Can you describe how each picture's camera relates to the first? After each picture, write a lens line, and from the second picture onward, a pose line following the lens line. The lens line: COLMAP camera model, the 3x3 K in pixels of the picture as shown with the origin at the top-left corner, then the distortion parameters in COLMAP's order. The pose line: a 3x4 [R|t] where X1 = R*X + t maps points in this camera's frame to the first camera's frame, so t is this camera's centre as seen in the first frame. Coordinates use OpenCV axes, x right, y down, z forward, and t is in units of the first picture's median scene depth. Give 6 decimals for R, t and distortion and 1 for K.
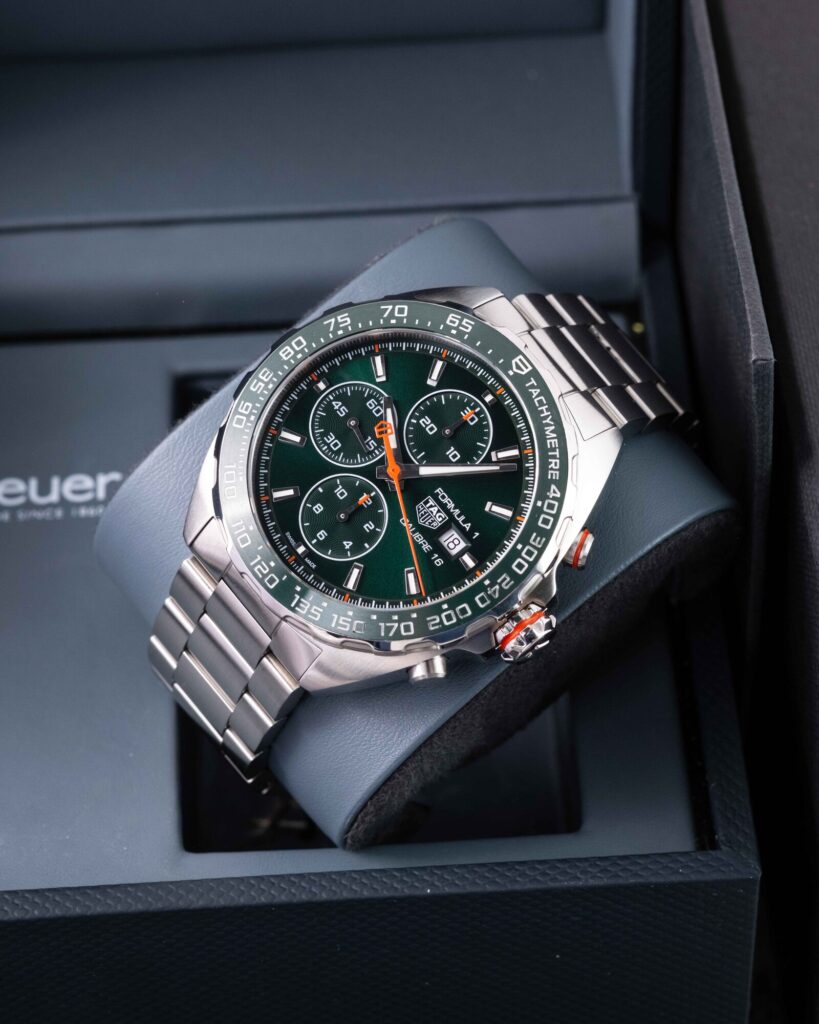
lens RADIAL K [[4321.3, 0, 409.1], [0, 4321.3, 511.2], [0, 0, 1]] dist [-0.241835, 0.000000]
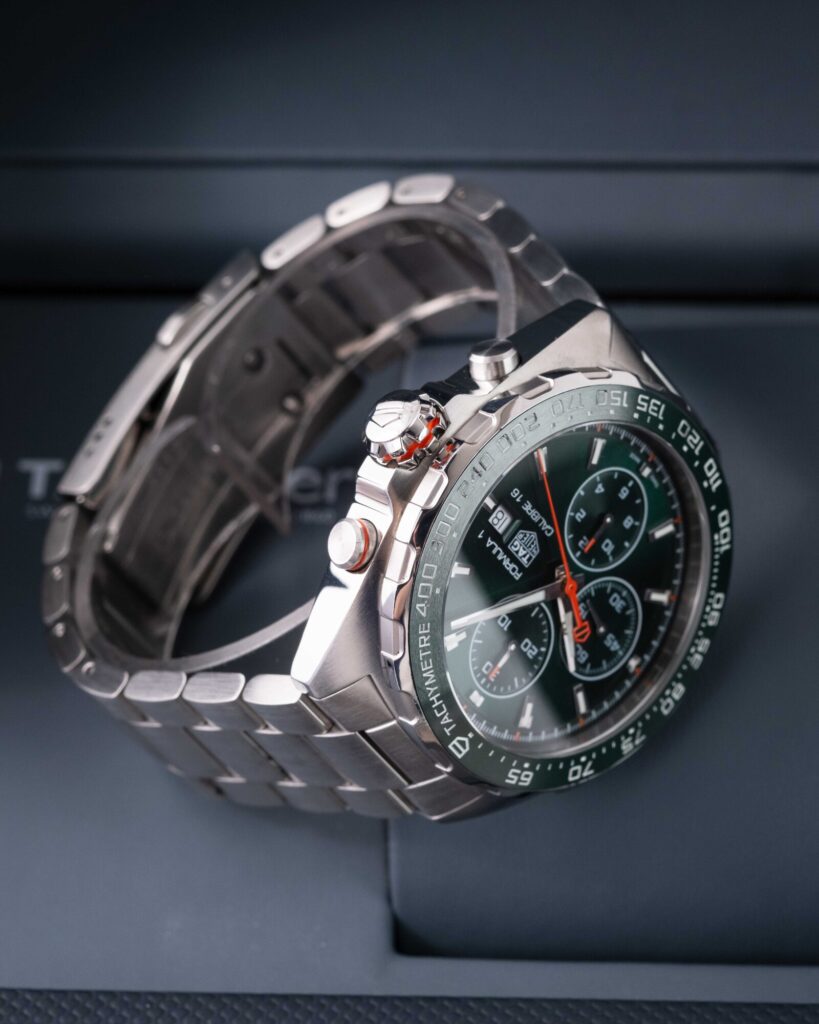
lens RADIAL K [[4321.3, 0, 408.0], [0, 4321.3, 509.9], [0, 0, 1]] dist [-0.241835, 0.000000]
pose [[-0.863320, 0.216091, -0.456051, 0.399782], [-0.170506, -0.975443, -0.139422, 0.126560], [-0.474980, -0.042606, 0.878964, 0.283524]]
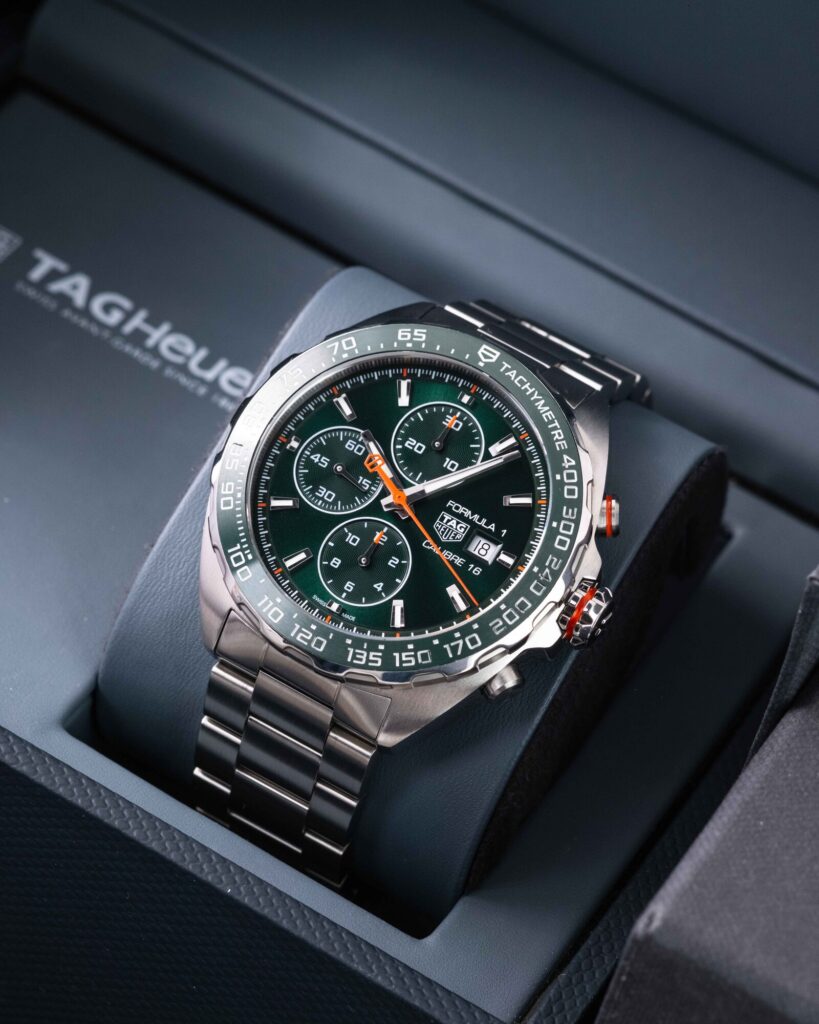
lens RADIAL K [[4321.3, 0, 412.3], [0, 4321.3, 507.0], [0, 0, 1]] dist [-0.241835, 0.000000]
pose [[0.938984, -0.309454, 0.150160, -0.144702], [0.326594, 0.939093, -0.106958, 0.095432], [-0.107916, 0.149473, 0.982859, 0.062460]]
